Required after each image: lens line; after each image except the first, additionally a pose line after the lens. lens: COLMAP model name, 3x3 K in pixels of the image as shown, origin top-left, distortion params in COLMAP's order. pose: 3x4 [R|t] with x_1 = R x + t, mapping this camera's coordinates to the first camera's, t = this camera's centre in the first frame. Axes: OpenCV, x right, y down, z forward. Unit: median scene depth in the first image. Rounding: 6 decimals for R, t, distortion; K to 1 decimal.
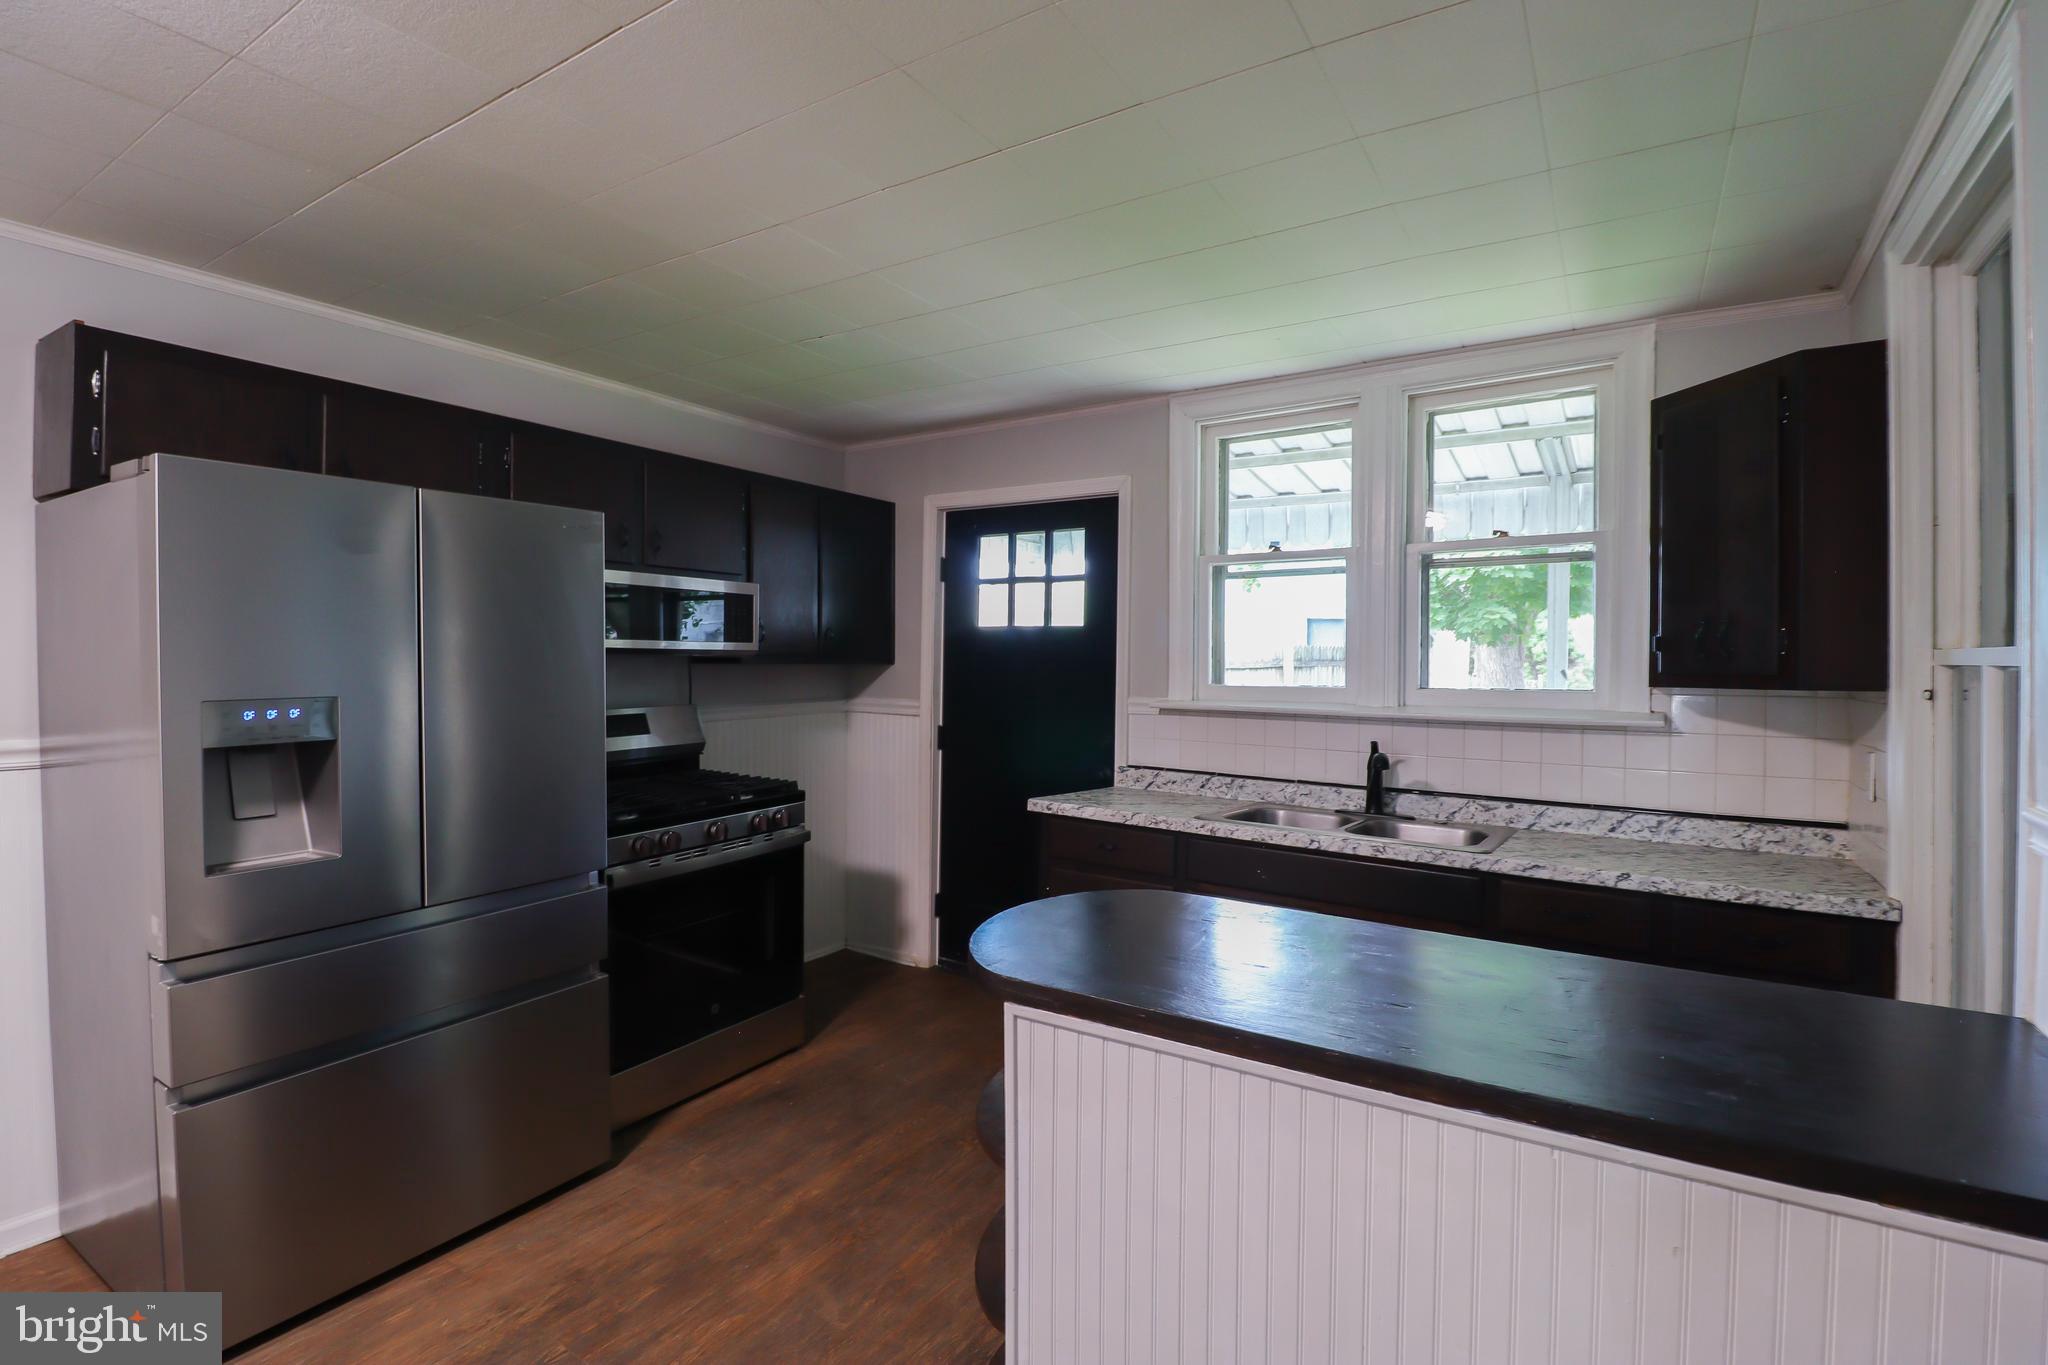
lens RADIAL K [[952.8, 0, 1024.0], [0, 952.8, 682.5], [0, 0, 1]] dist [0.007078, -0.017979]
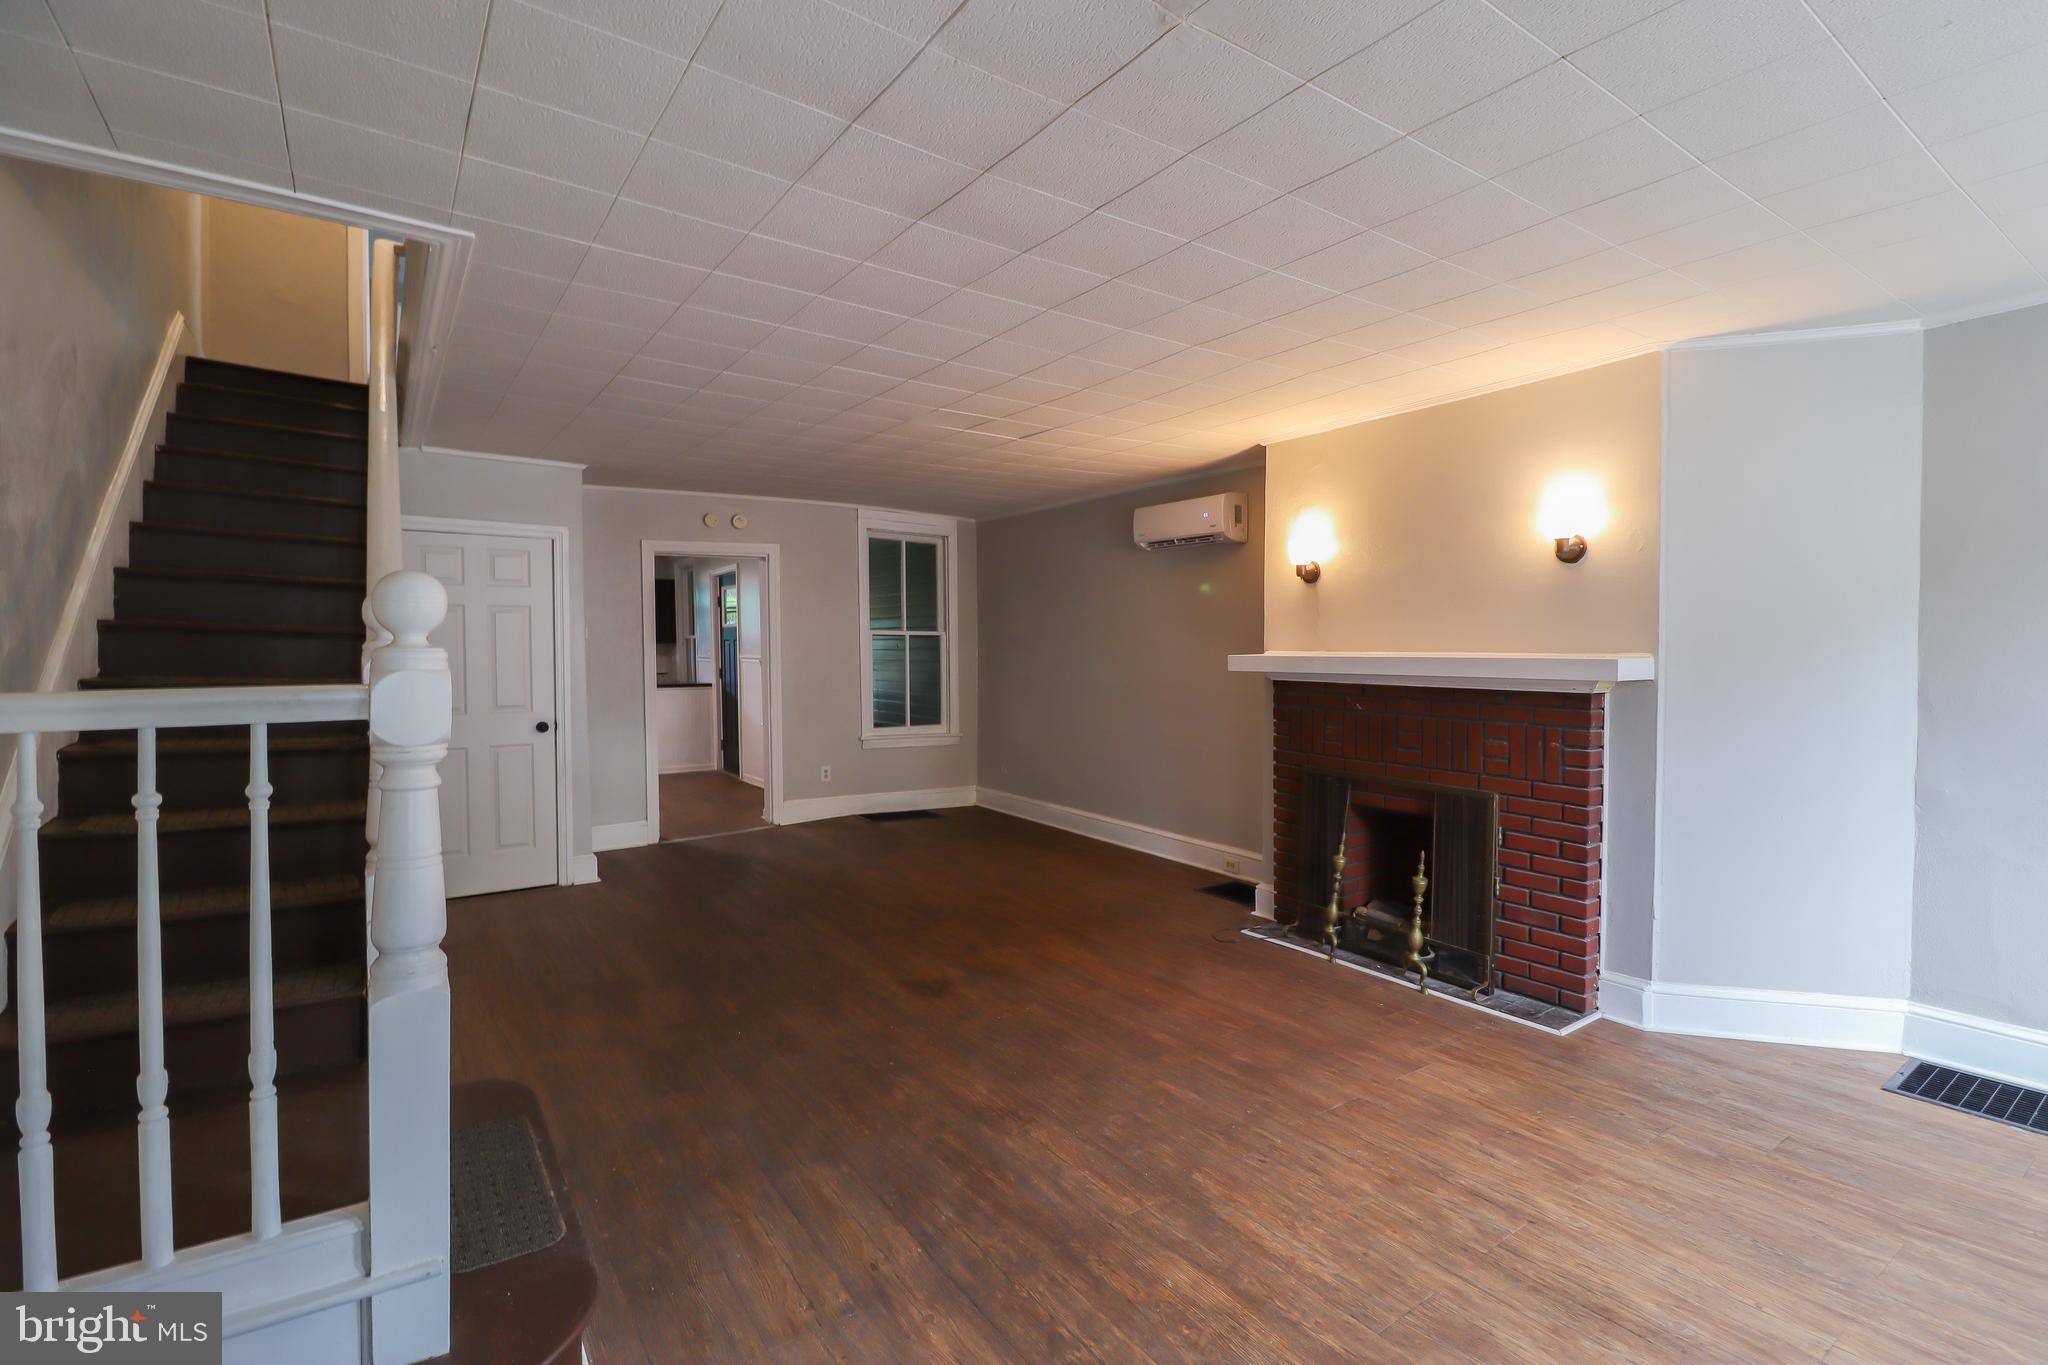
lens RADIAL K [[952.8, 0, 1024.0], [0, 952.8, 682.5], [0, 0, 1]] dist [0.007078, -0.017979]
pose [[0.384244, -0.032972, 0.922642, -2.224789], [0.014419, 0.999454, 0.029712, 0.065706], [-0.923119, 0.001887, 0.384510, -1.956317]]
